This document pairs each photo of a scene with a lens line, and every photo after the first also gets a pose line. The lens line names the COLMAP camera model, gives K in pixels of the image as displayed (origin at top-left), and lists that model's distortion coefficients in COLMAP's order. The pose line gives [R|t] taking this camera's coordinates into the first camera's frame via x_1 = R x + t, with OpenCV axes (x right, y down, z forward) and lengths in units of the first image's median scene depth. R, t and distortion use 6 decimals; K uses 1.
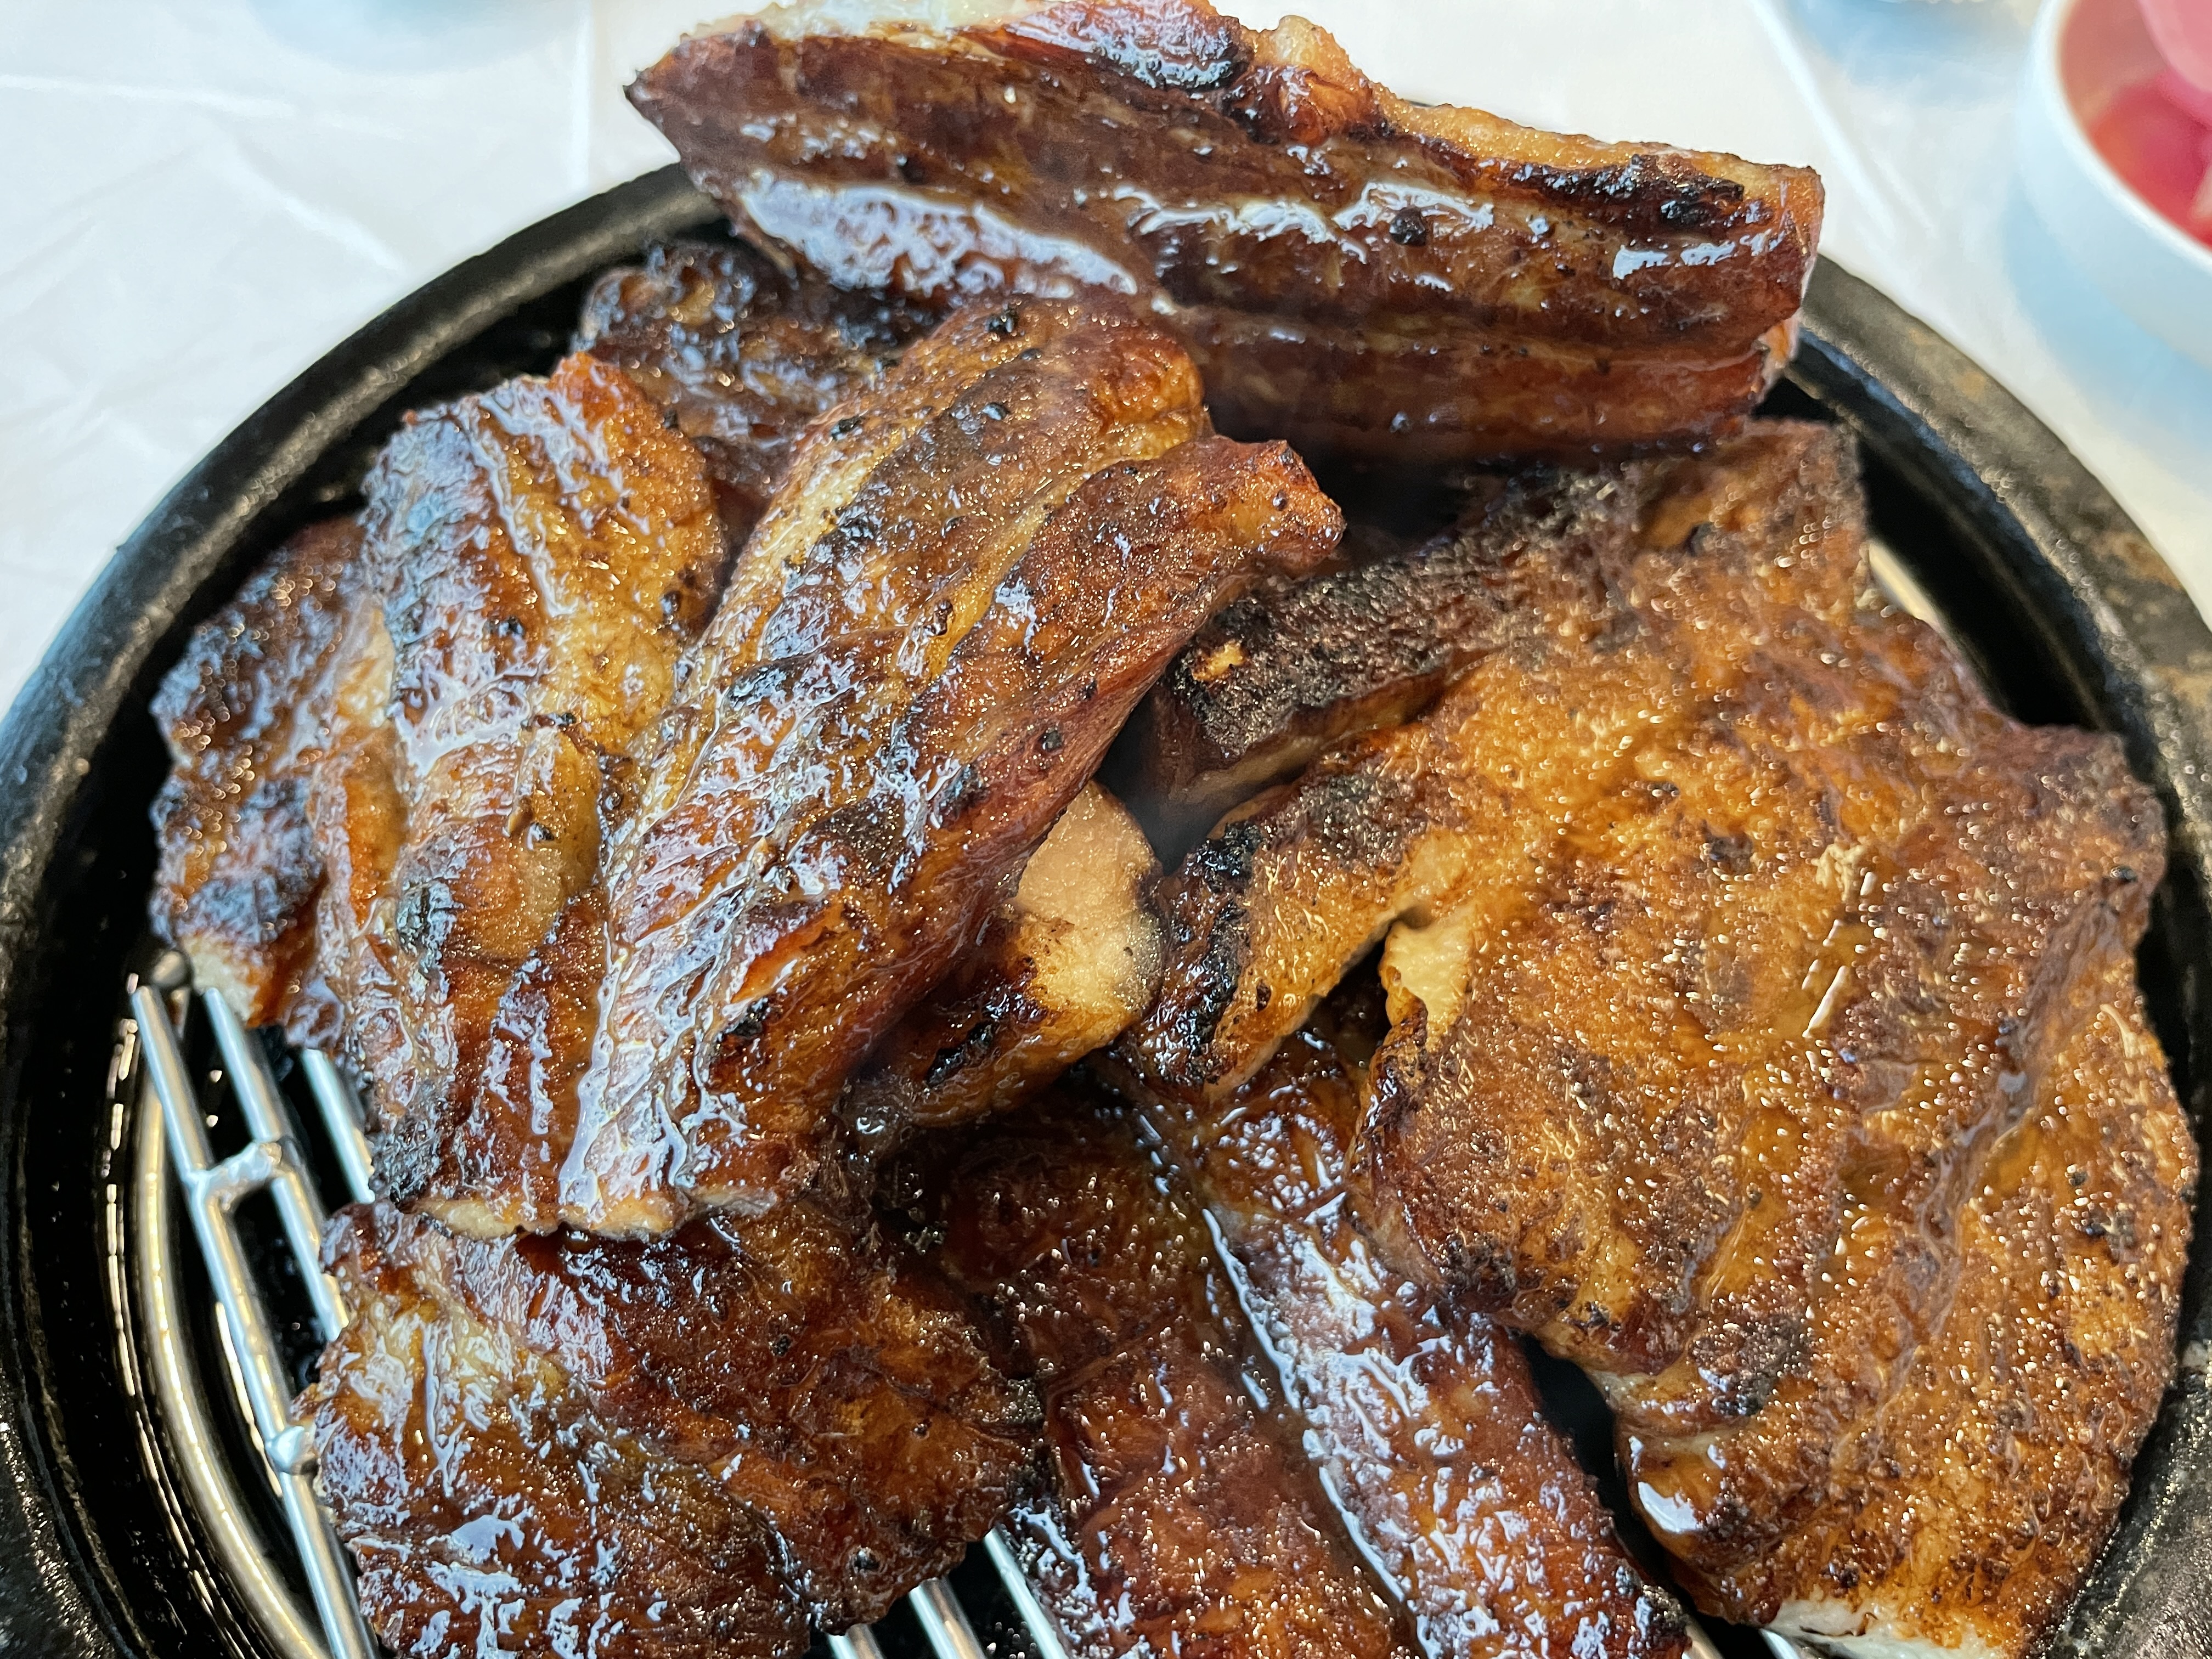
lens RADIAL K [[1812.3, 0, 1101.7], [0, 1812.3, 811.0], [0, 0, 1]] dist [0.017039, -0.070462]
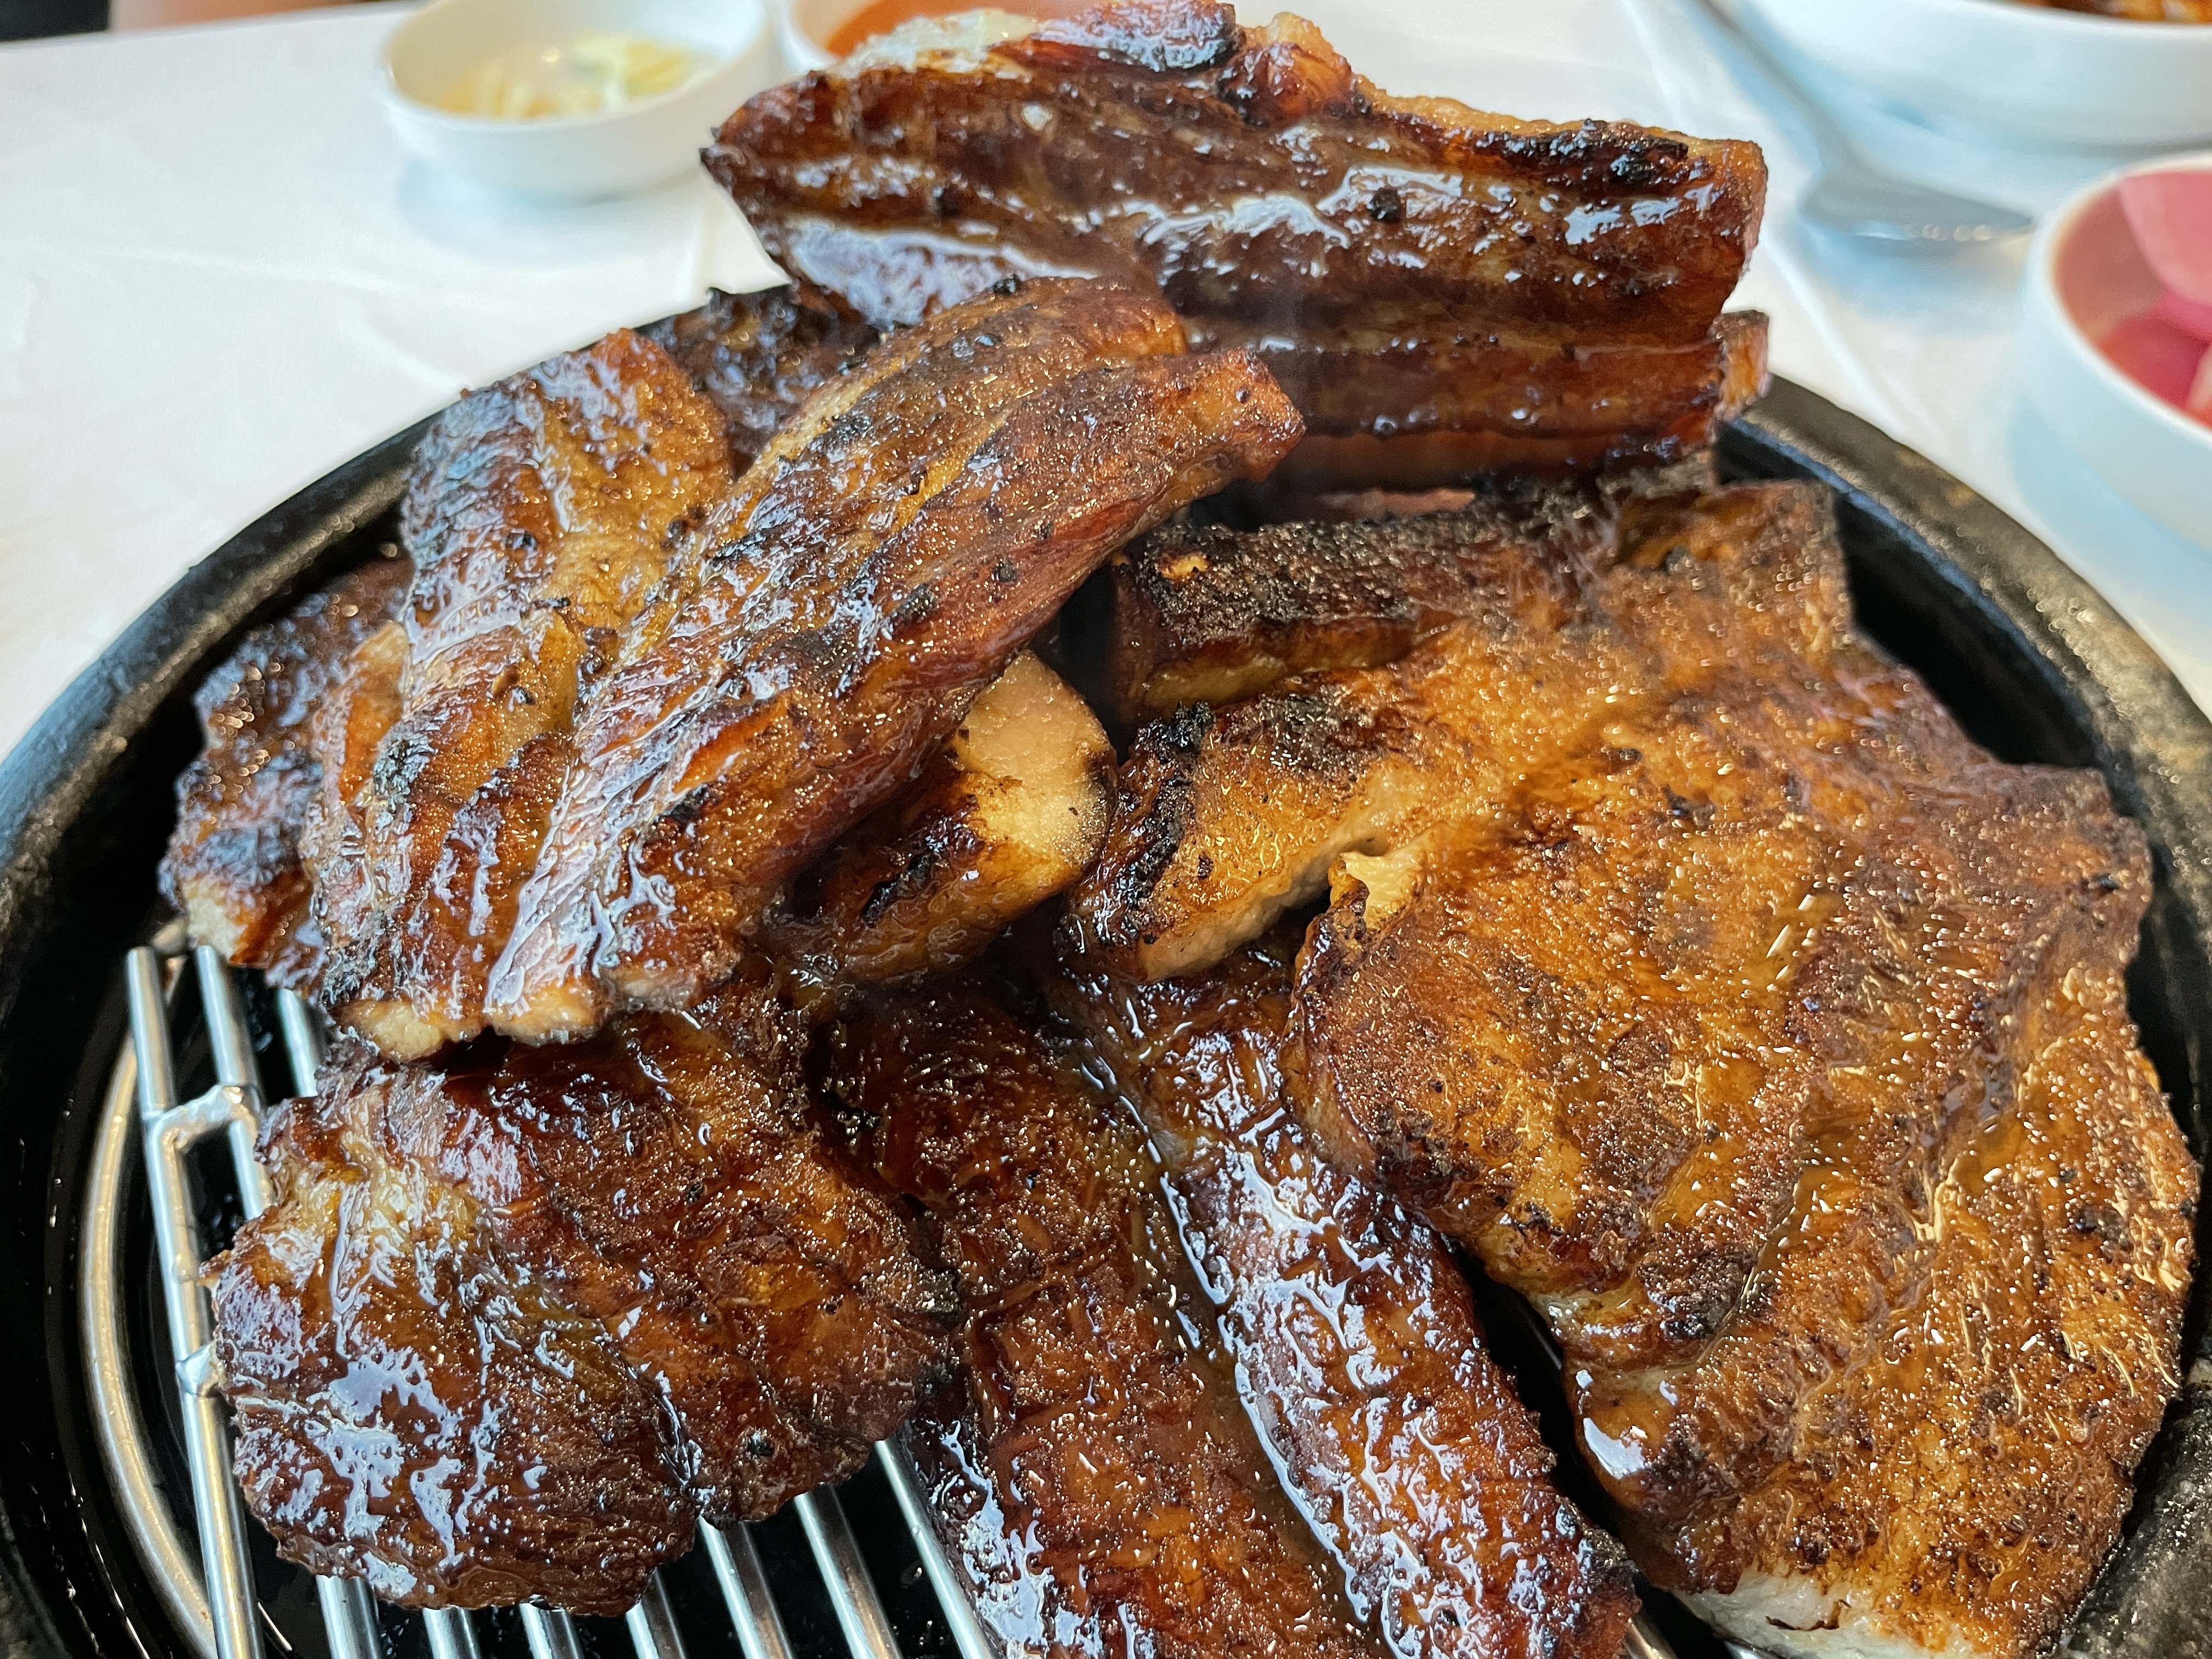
lens RADIAL K [[1812.3, 0, 1105.0], [0, 1812.3, 809.0], [0, 0, 1]] dist [0.017039, -0.070462]
pose [[0.997423, 0.054893, -0.046204, 0.073183], [-0.063104, 0.977598, -0.200797, 0.258448], [0.034147, 0.203195, 0.978543, 0.009926]]
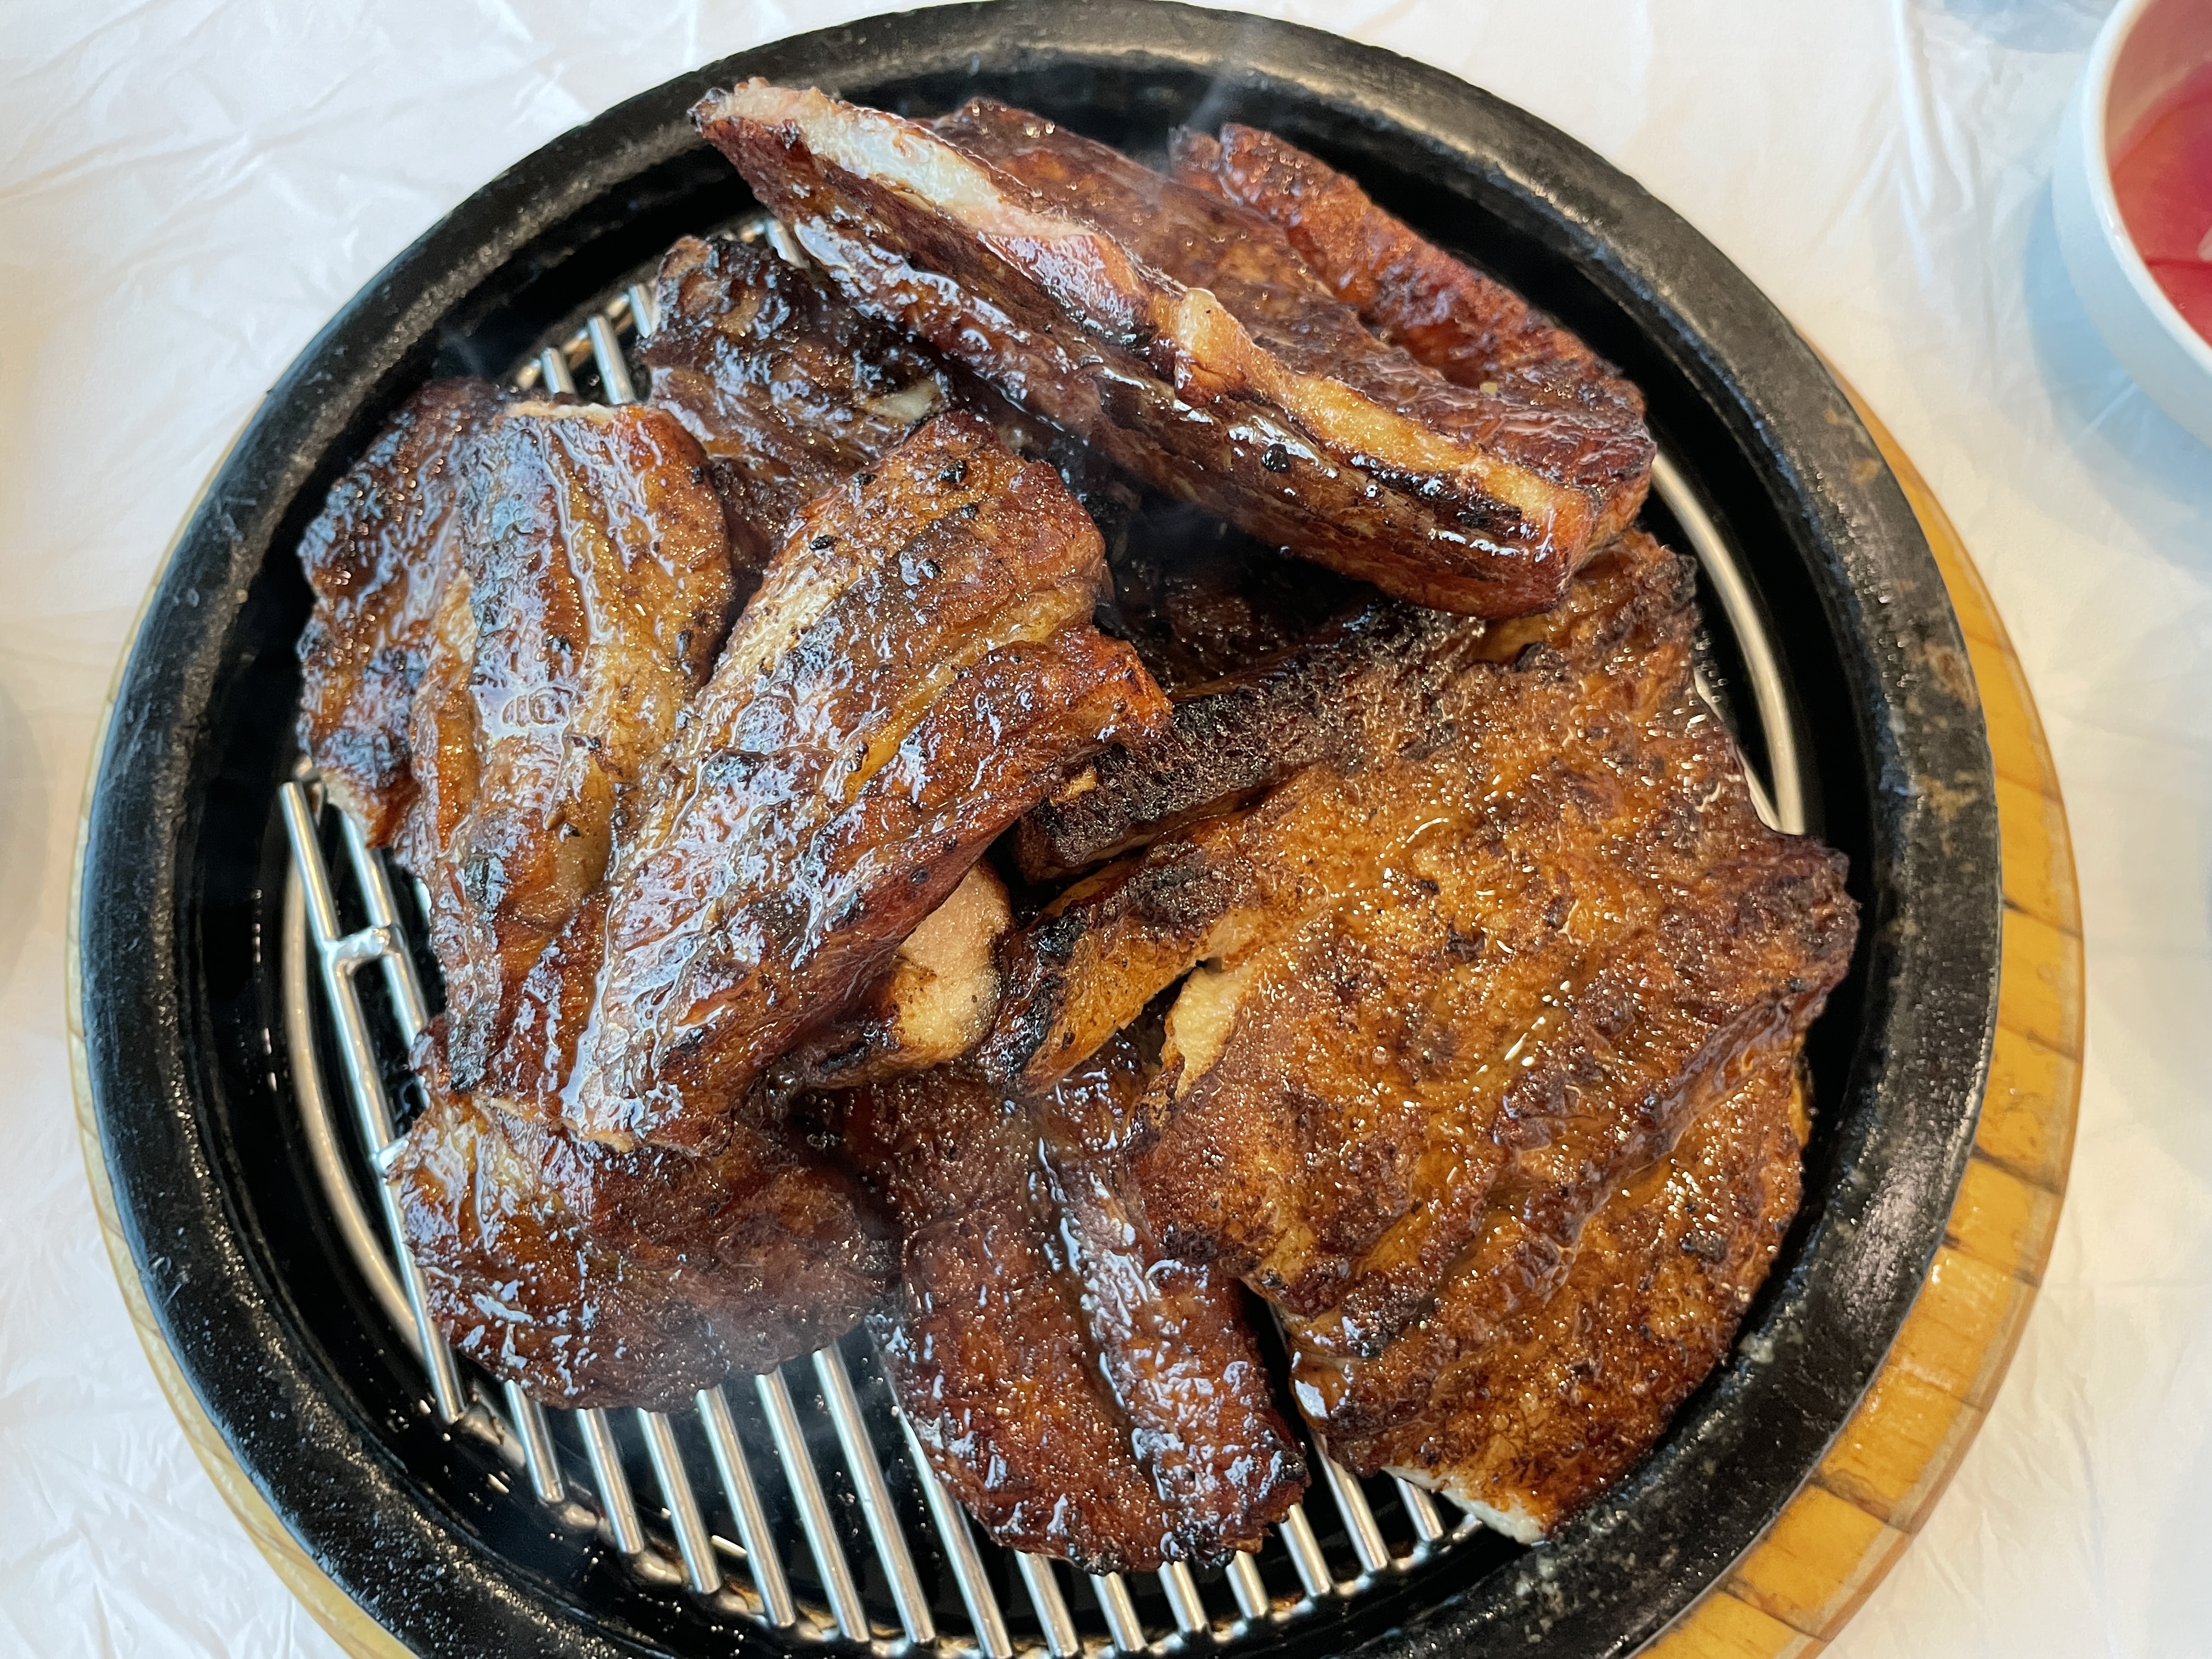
lens RADIAL K [[1812.3, 0, 1094.2], [0, 1812.3, 826.2], [0, 0, 1]] dist [0.017039, -0.070462]
pose [[0.987949, 0.145518, -0.052738, 0.148457], [-0.125016, 0.951111, 0.282417, -0.418569], [0.091256, -0.272420, 0.957841, -0.262544]]
